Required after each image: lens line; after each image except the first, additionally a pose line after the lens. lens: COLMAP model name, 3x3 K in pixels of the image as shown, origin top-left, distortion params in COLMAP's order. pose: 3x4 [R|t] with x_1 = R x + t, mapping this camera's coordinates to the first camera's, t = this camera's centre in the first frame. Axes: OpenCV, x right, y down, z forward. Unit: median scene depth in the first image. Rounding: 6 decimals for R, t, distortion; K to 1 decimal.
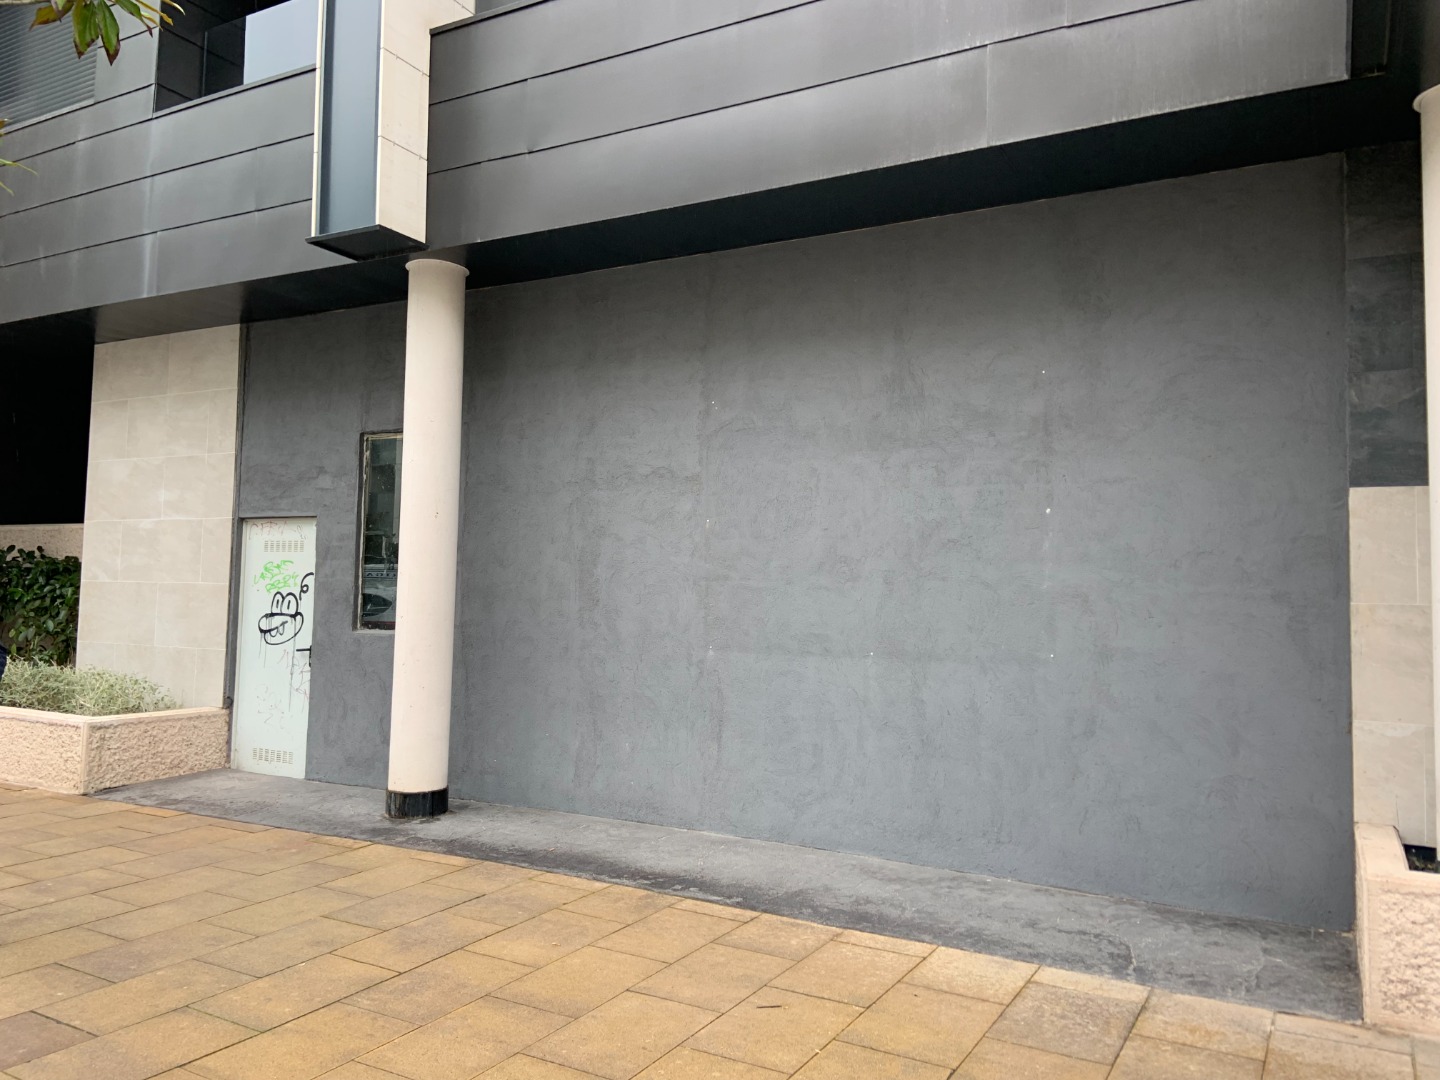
lens RADIAL K [[1089.6, 0, 720.0], [0, 1089.6, 540.0], [0, 0, 1]] dist [0.098960, -0.127930]
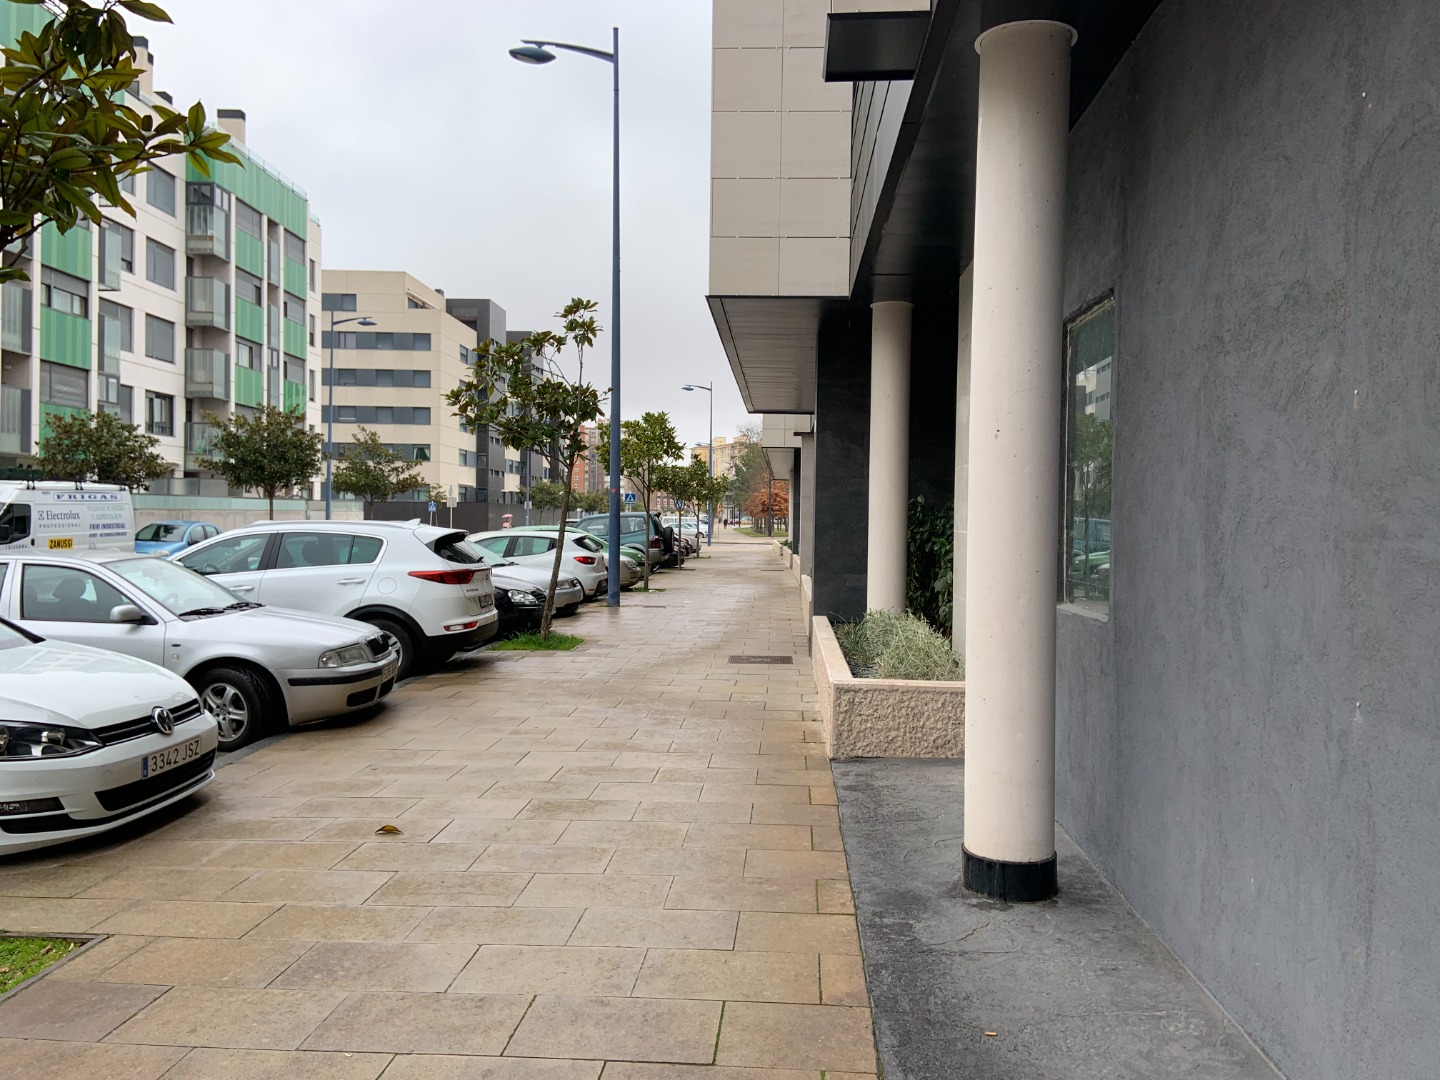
lens RADIAL K [[1084.1, 0, 726.0], [0, 1084.1, 531.6], [0, 0, 1]] dist [0.113042, -0.150019]
pose [[0.442074, 0.001479, -0.896977, 0.258349], [0.033385, 0.999279, 0.018101, 0.019295], [0.896357, -0.037947, 0.441706, 0.613968]]
